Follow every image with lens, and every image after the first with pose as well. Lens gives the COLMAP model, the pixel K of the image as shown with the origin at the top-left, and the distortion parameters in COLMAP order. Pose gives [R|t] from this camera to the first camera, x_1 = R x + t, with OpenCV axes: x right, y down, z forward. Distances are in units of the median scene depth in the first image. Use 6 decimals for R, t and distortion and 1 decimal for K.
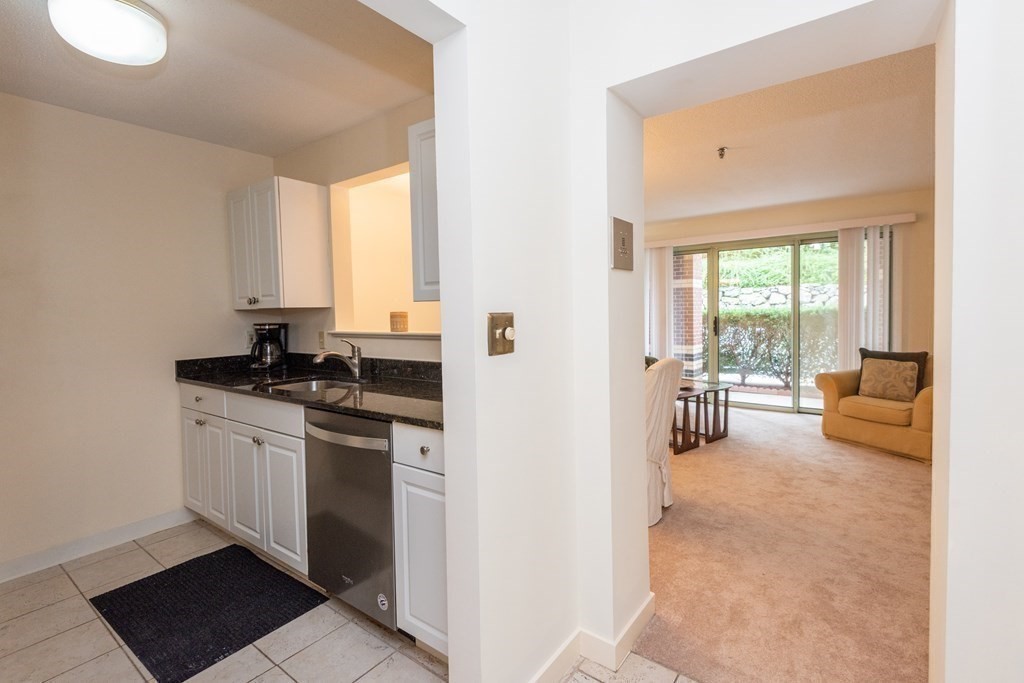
lens RADIAL K [[465.8, 0, 517.1], [0, 465.8, 332.1], [0, 0, 1]] dist [-0.000139, 0.000122]
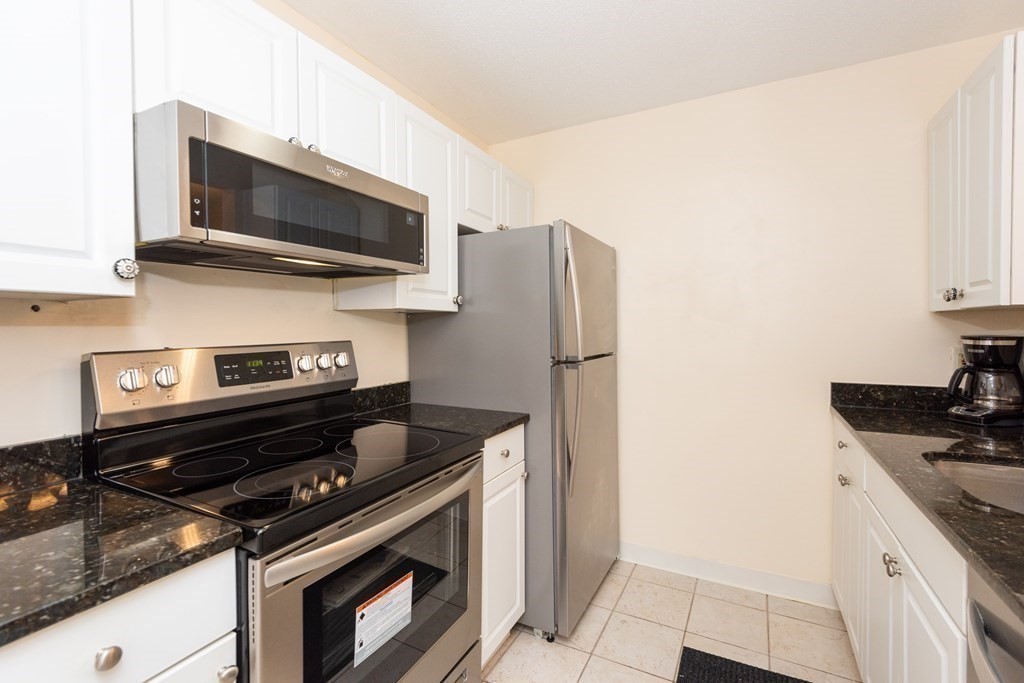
lens RADIAL K [[465.8, 0, 510.0], [0, 465.8, 332.0], [0, 0, 1]] dist [-0.000139, 0.000122]
pose [[0.154391, 0.028370, -0.987602, -0.089680], [-0.045522, 0.998730, 0.021573, -0.009783], [0.986961, 0.041627, 0.155487, 0.368789]]
